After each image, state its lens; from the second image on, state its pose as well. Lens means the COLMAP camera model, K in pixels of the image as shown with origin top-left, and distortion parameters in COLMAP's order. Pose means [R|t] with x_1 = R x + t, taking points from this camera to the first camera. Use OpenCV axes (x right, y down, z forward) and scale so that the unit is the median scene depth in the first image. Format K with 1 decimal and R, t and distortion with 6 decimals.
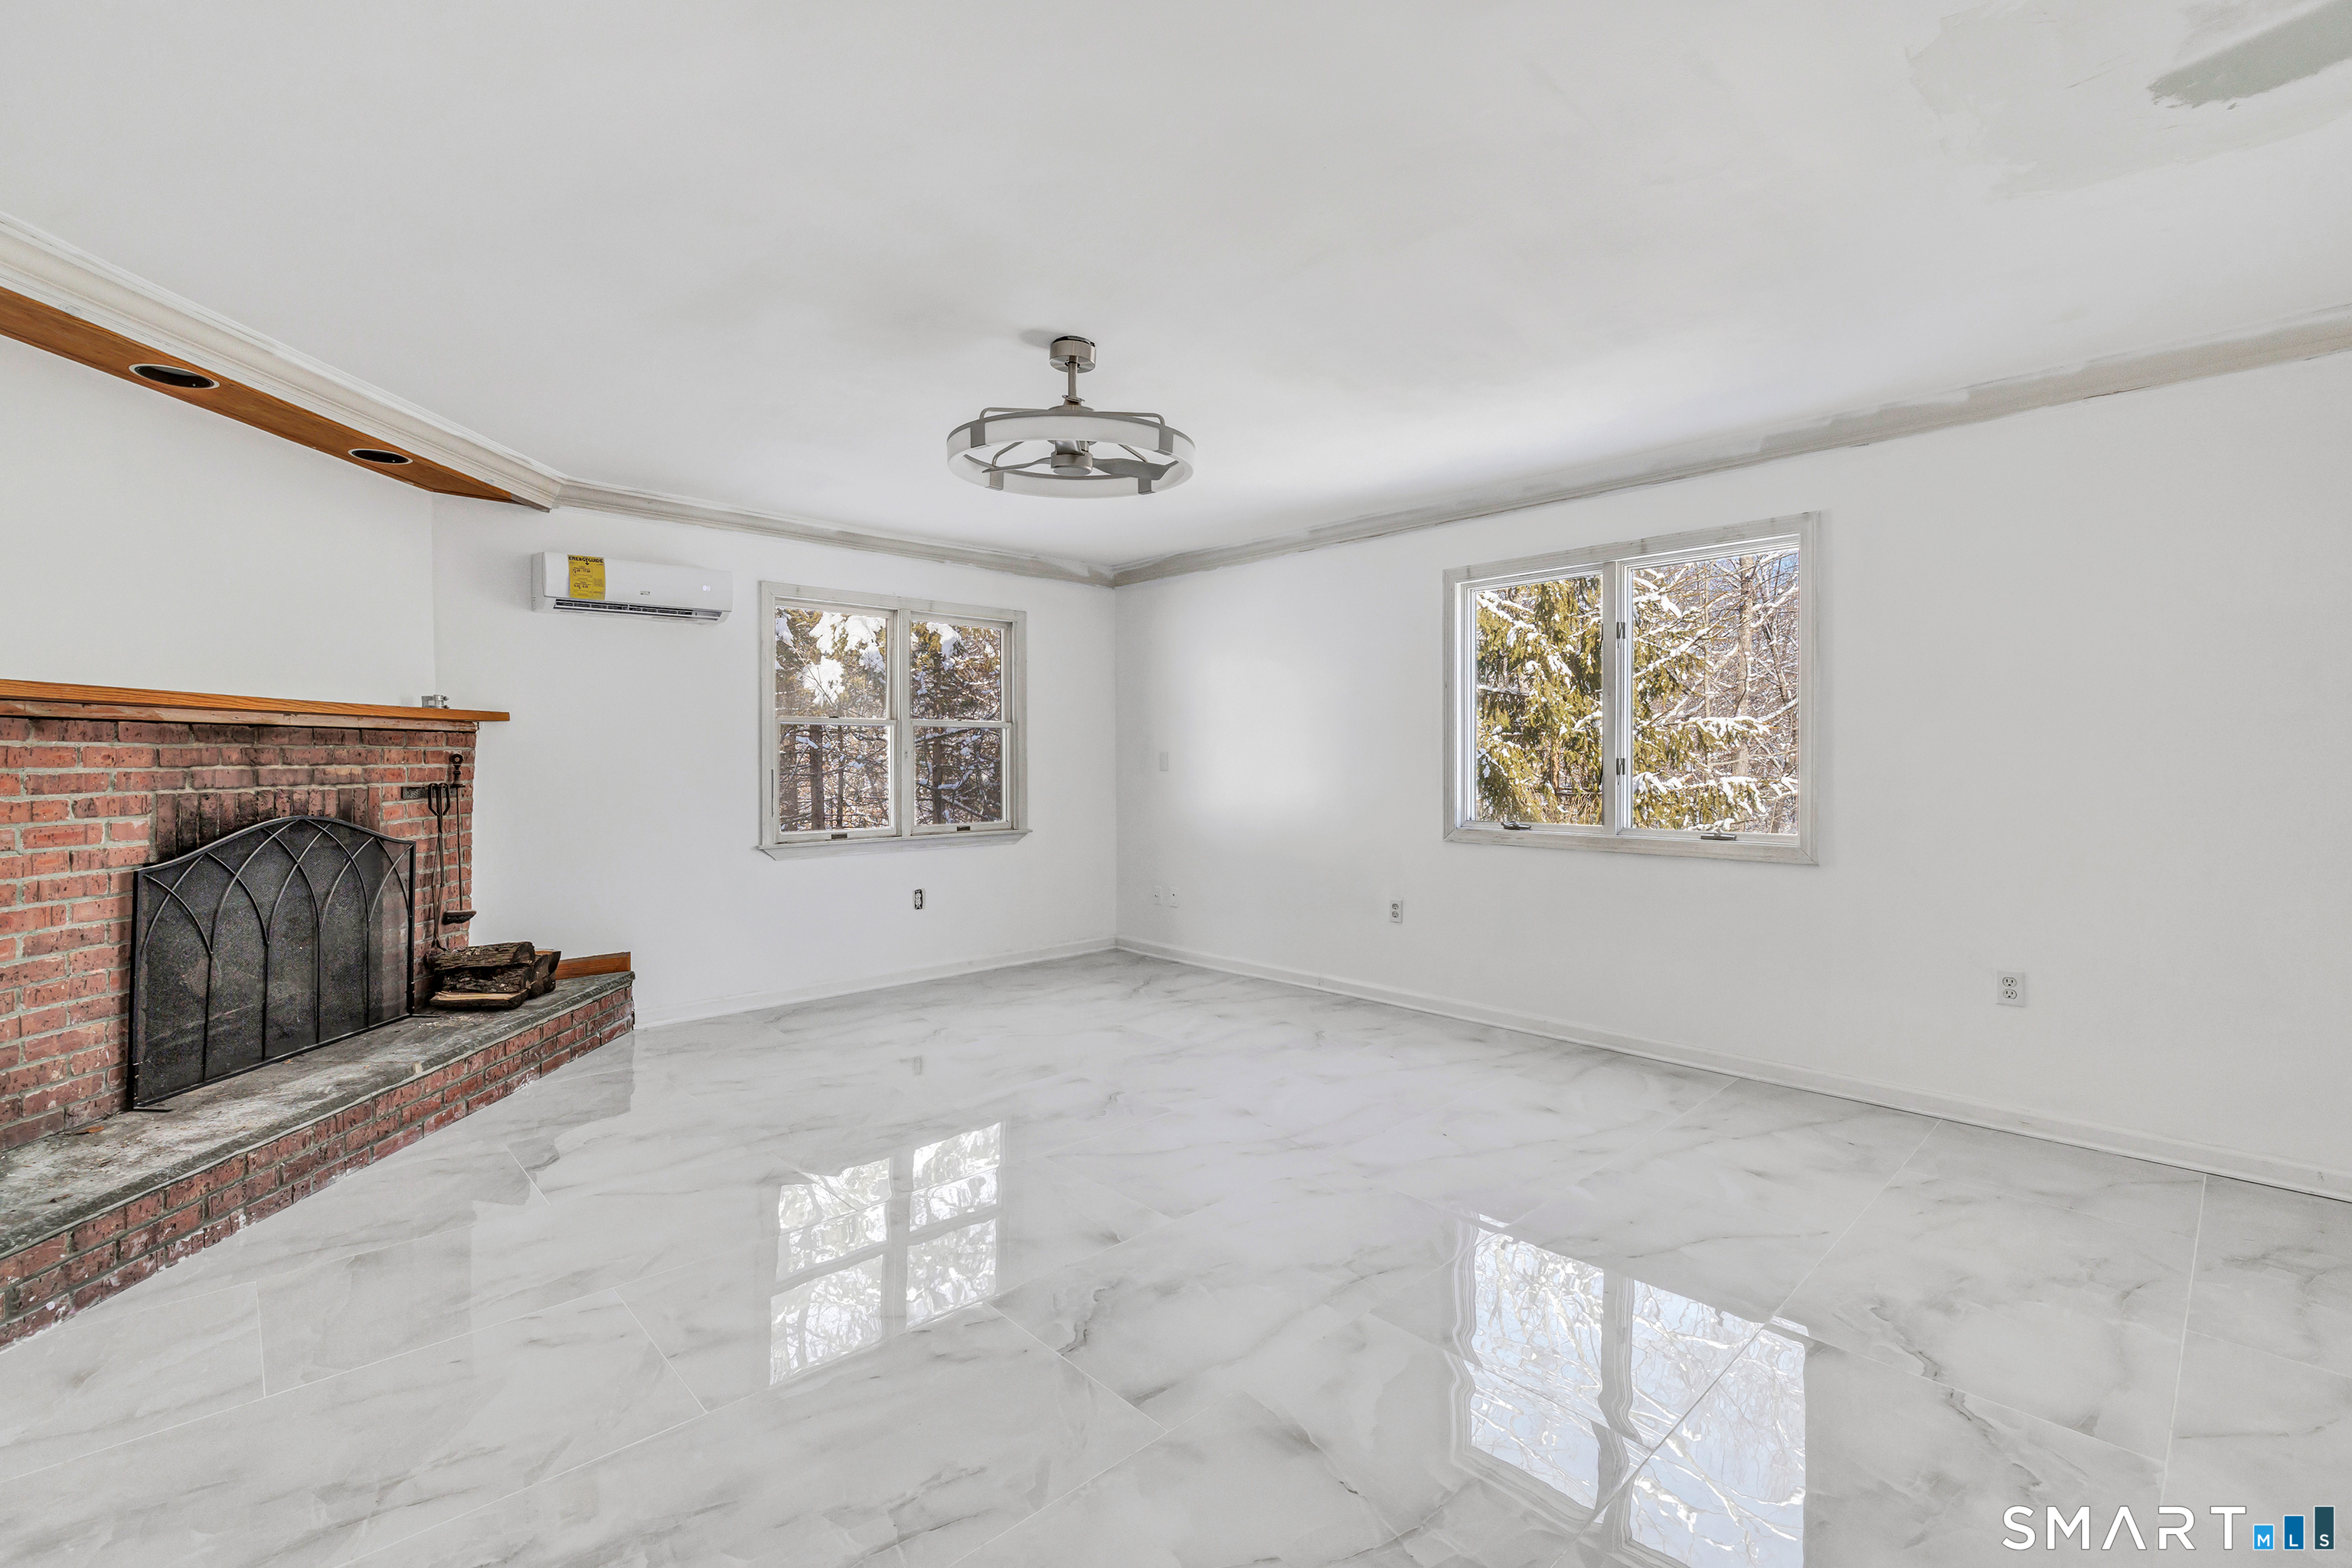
lens RADIAL K [[1039.8, 0, 1164.2], [0, 1039.8, 775.6], [0, 0, 1]] dist [0.004980, -0.000404]
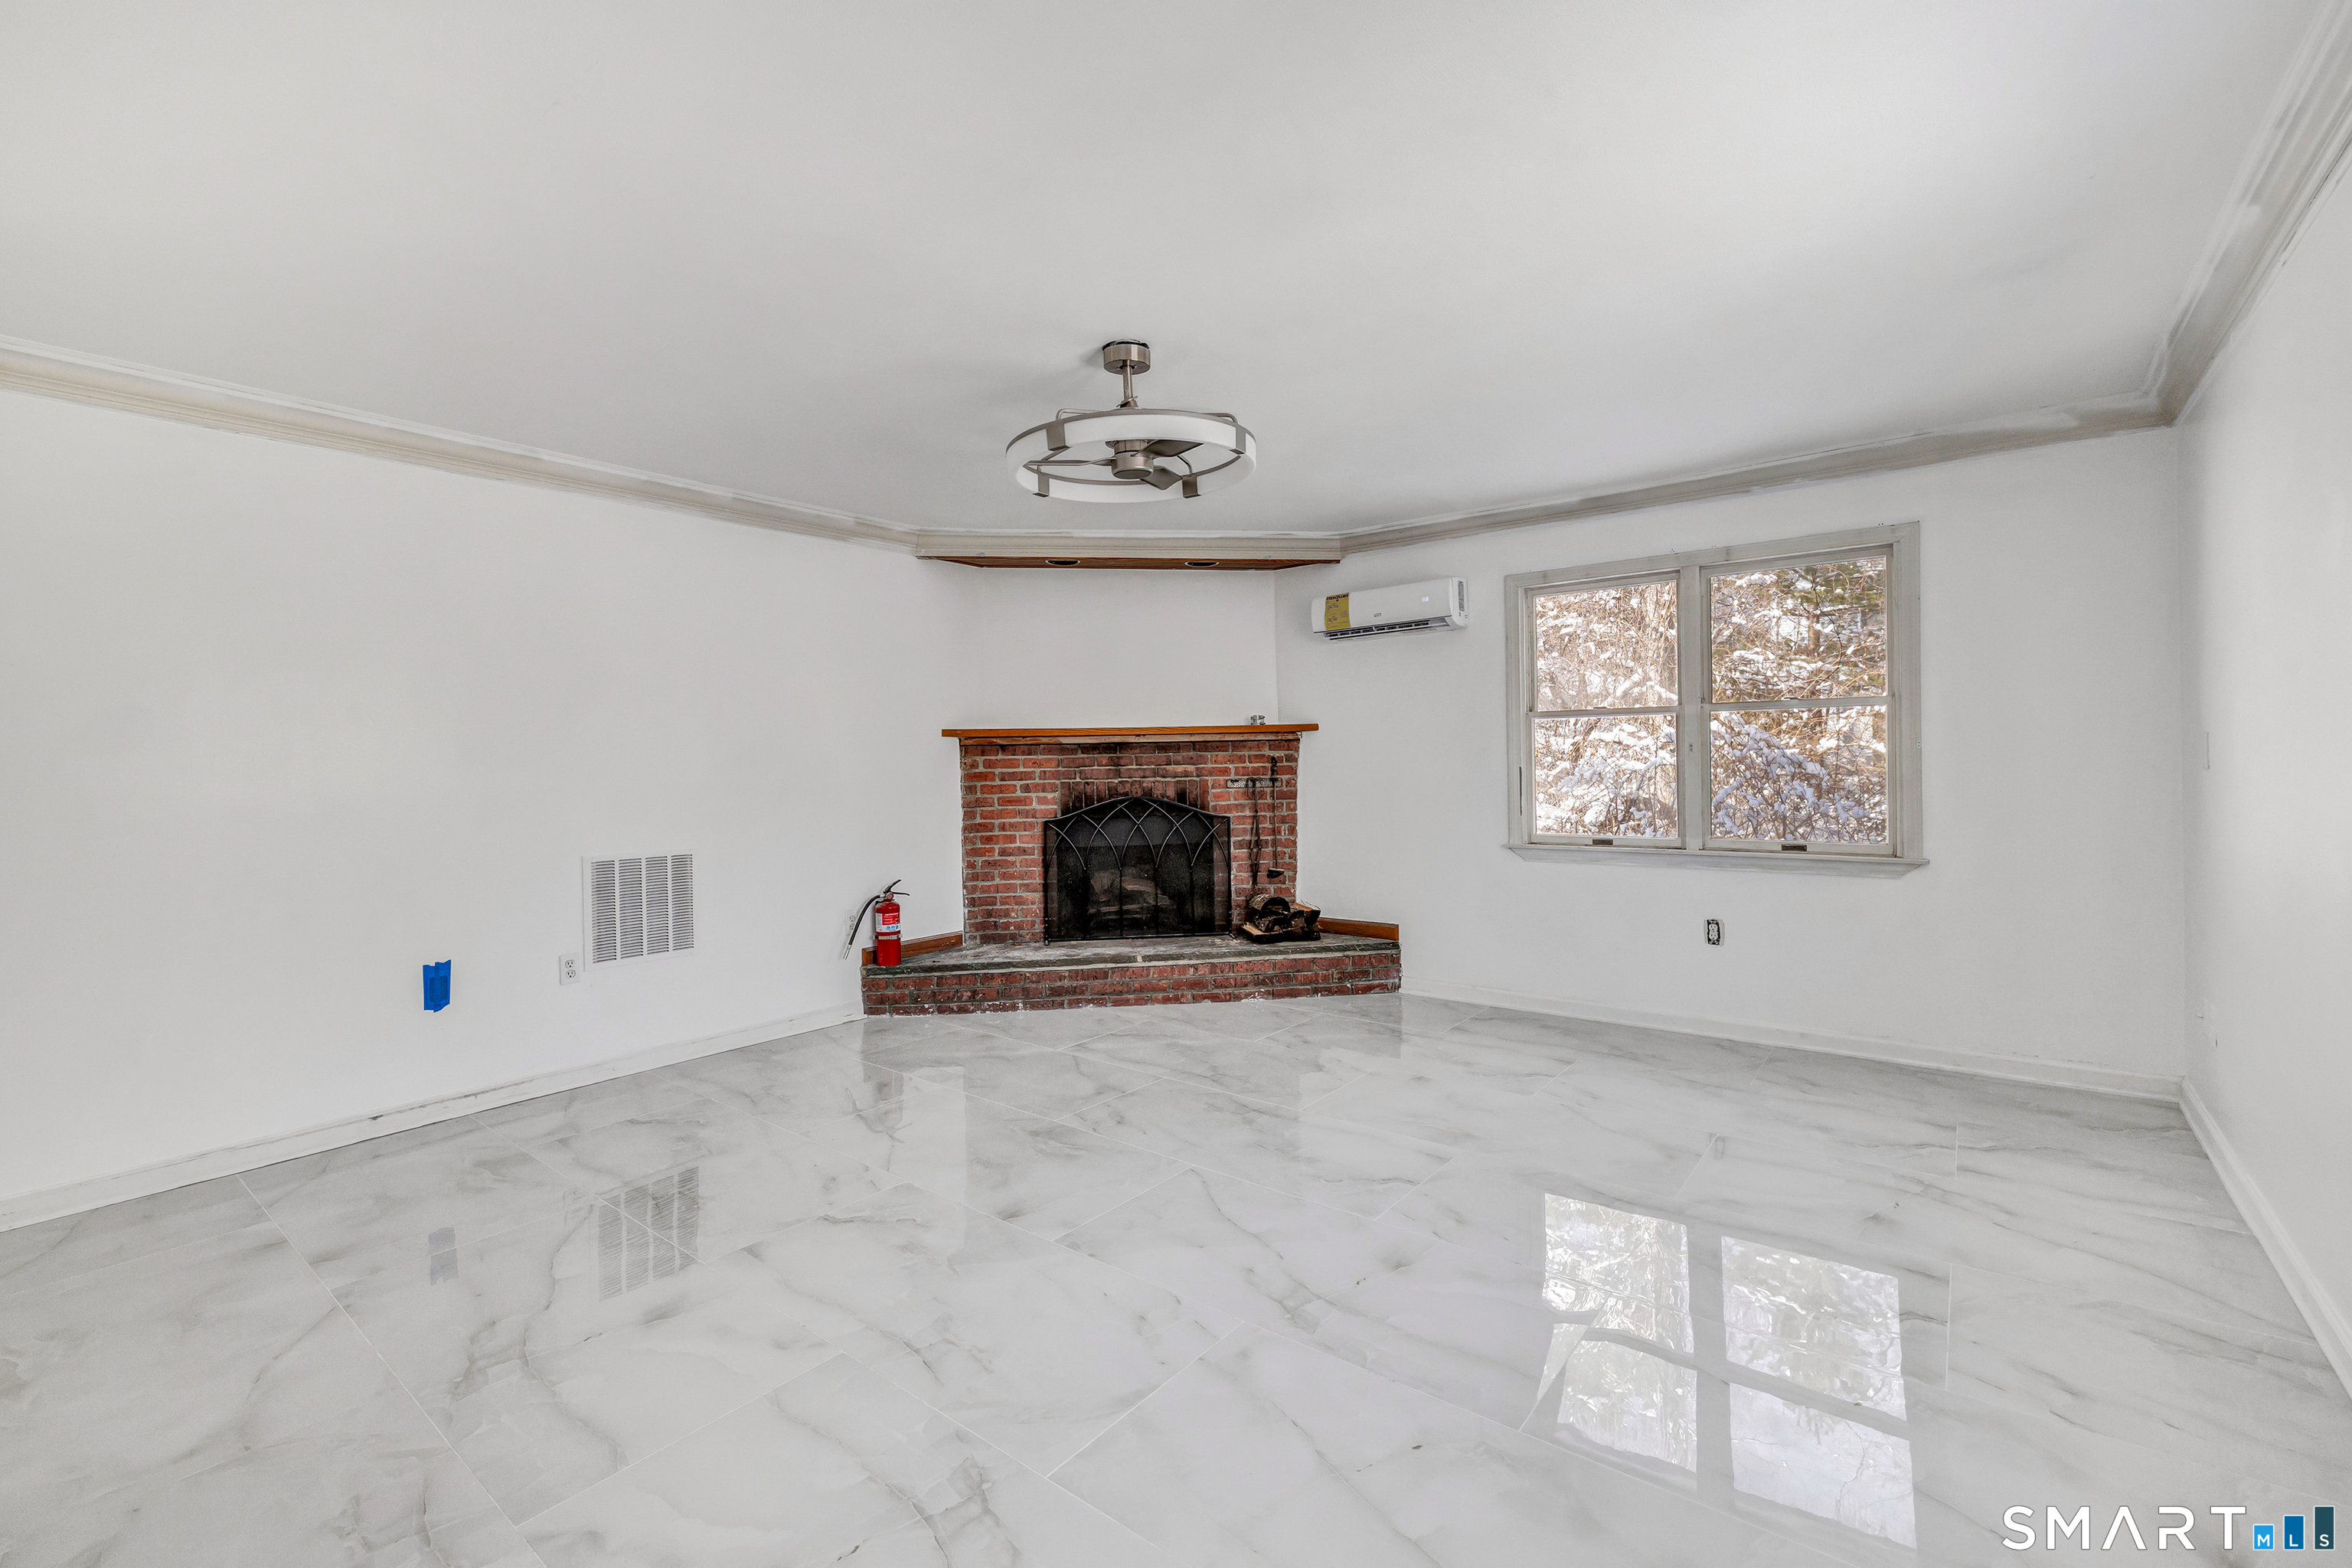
lens RADIAL K [[1039.8, 0, 1164.6], [0, 1039.8, 767.6], [0, 0, 1]] dist [0.004980, -0.000404]
pose [[0.113617, 0.005285, -0.993511, 0.801414], [0.001160, 0.999984, 0.005452, -0.015485], [0.993524, -0.001772, 0.113609, 0.811724]]
